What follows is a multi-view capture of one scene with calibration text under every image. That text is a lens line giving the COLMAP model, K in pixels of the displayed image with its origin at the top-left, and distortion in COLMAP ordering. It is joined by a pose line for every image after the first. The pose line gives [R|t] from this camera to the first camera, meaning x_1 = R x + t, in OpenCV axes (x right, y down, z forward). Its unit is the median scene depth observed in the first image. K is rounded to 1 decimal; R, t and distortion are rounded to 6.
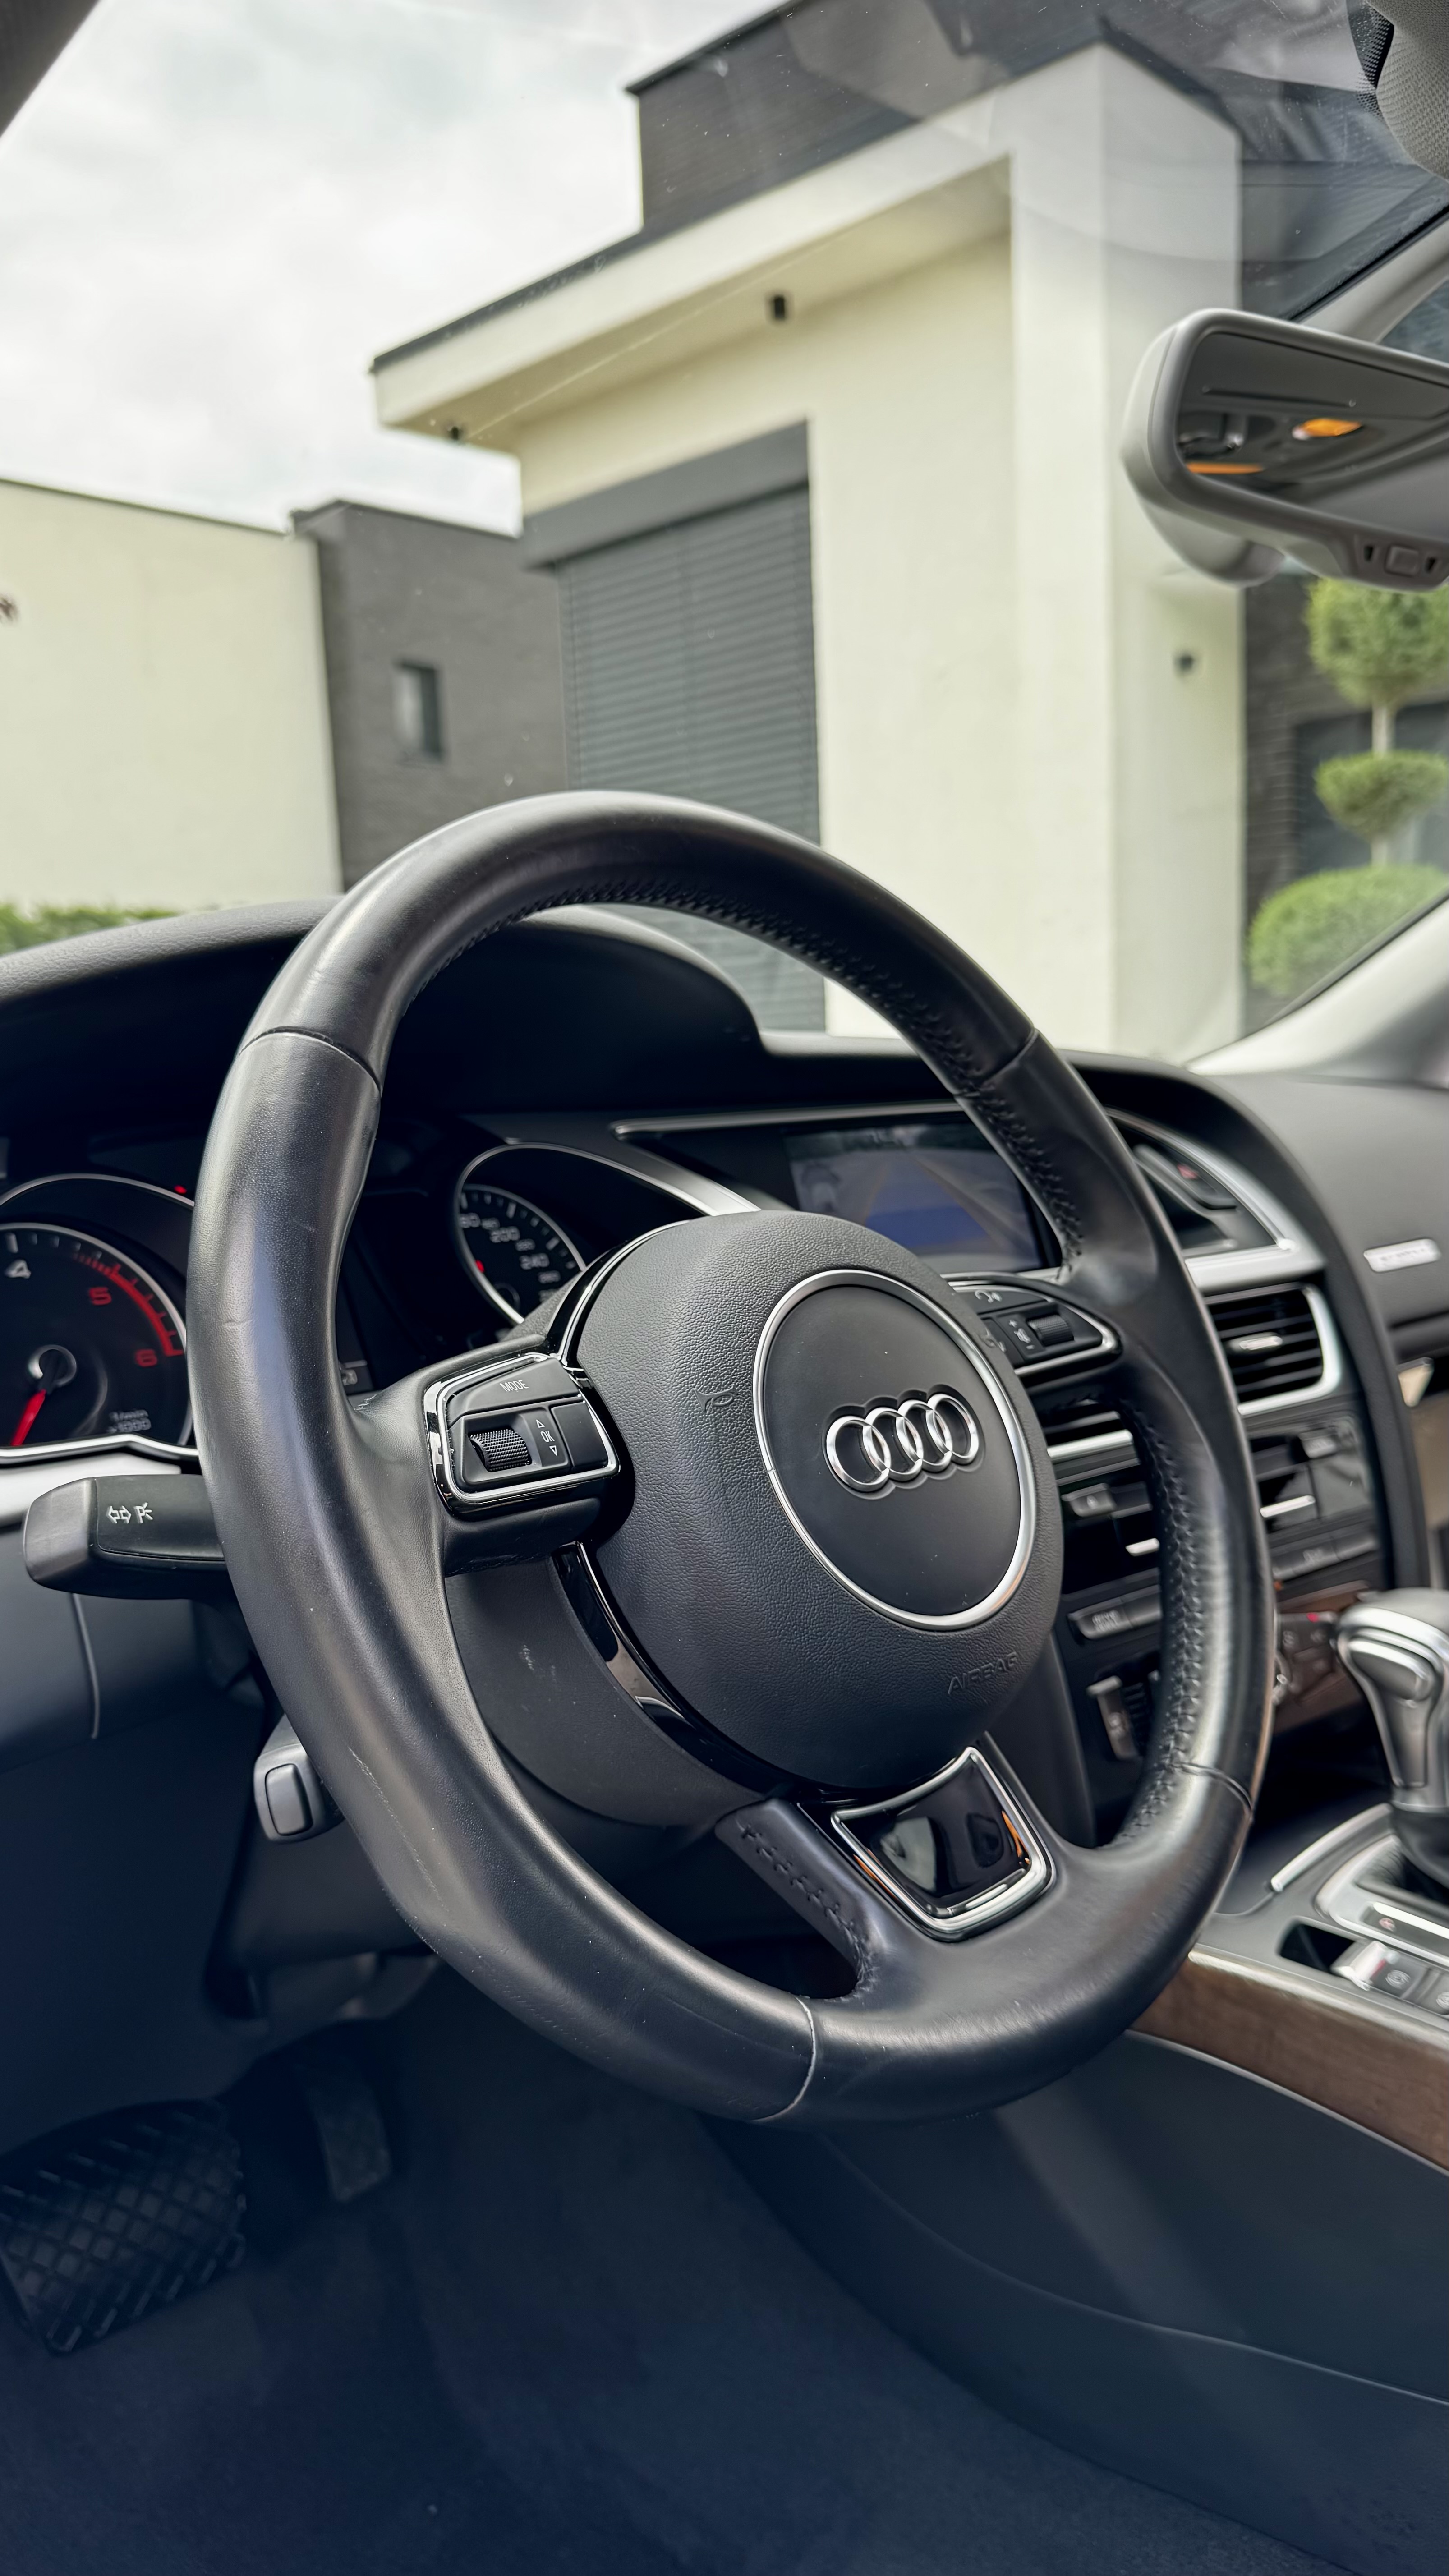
lens RADIAL K [[1853.8, 0, 710.6], [0, 1853.8, 1334.0], [0, 0, 1]] dist [0.105177, -0.183086]
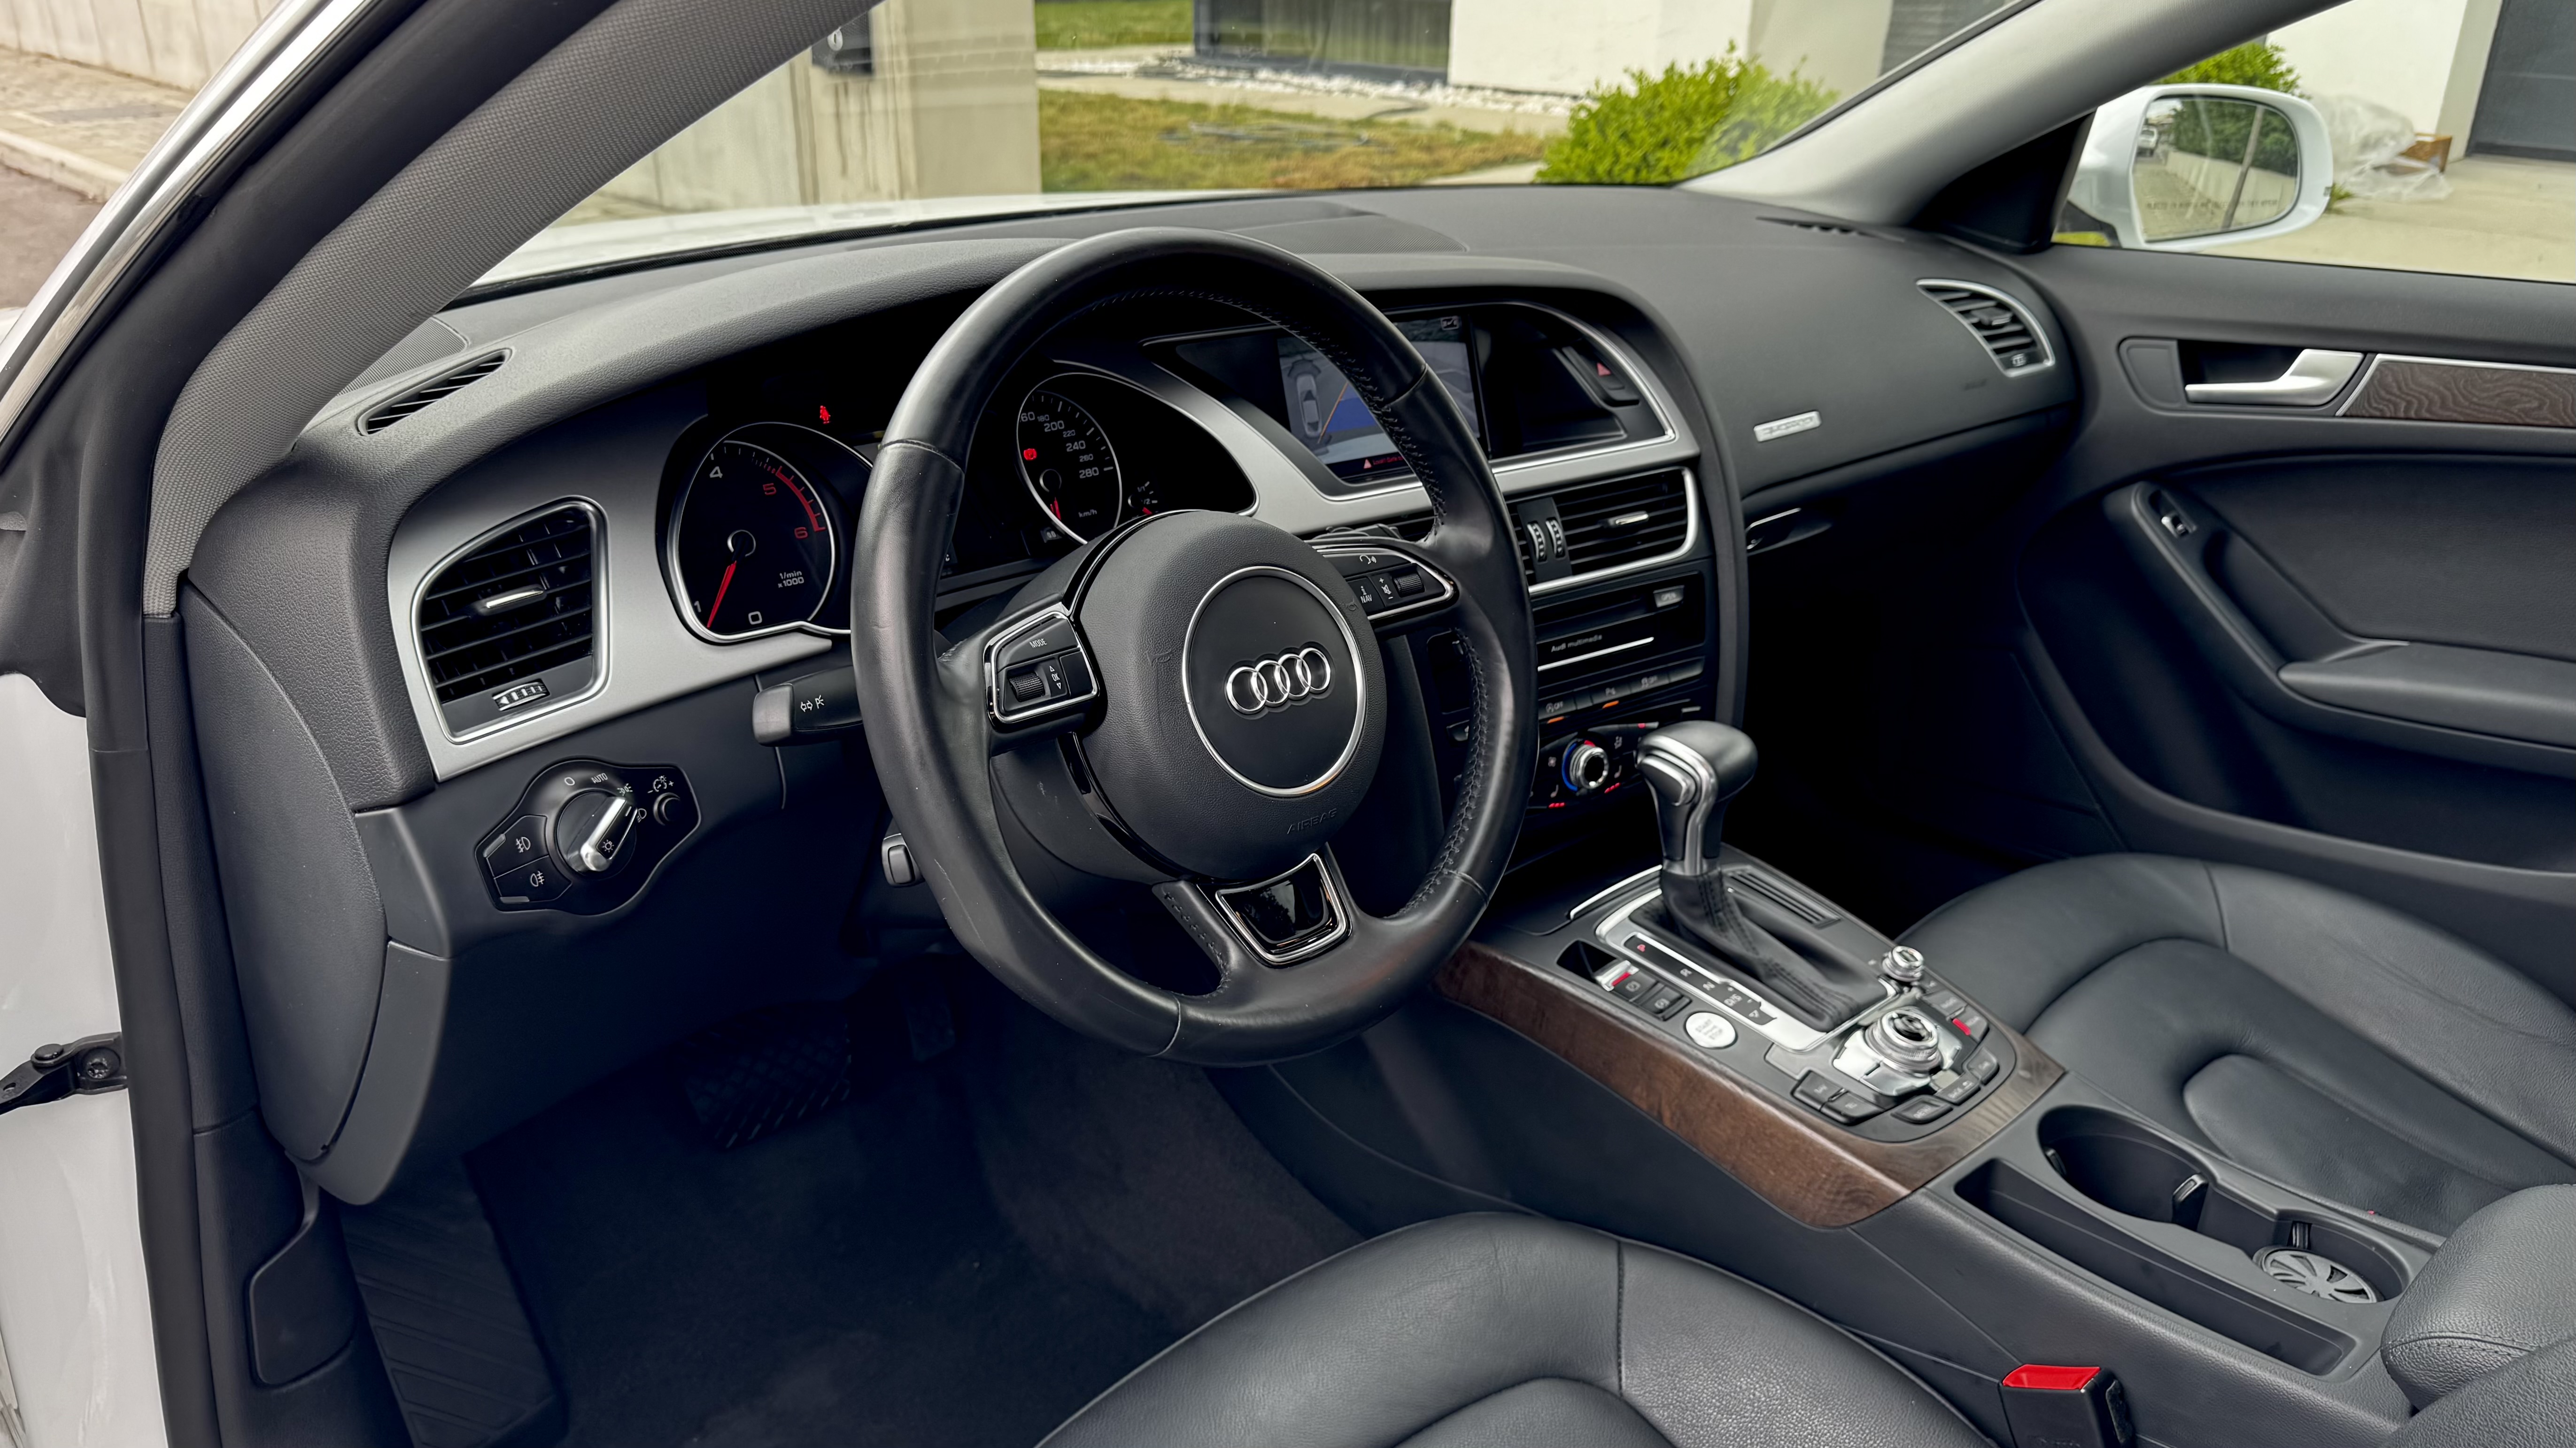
lens RADIAL K [[1853.5, 0, 1236.0], [0, 1853.5, 738.1], [0, 0, 1]] dist [0.105177, -0.183086]
pose [[0.997035, 0.074576, -0.018976, 0.065553], [-0.067239, 0.964204, 0.256496, -0.196469], [0.037425, -0.254460, 0.966359, -0.372908]]
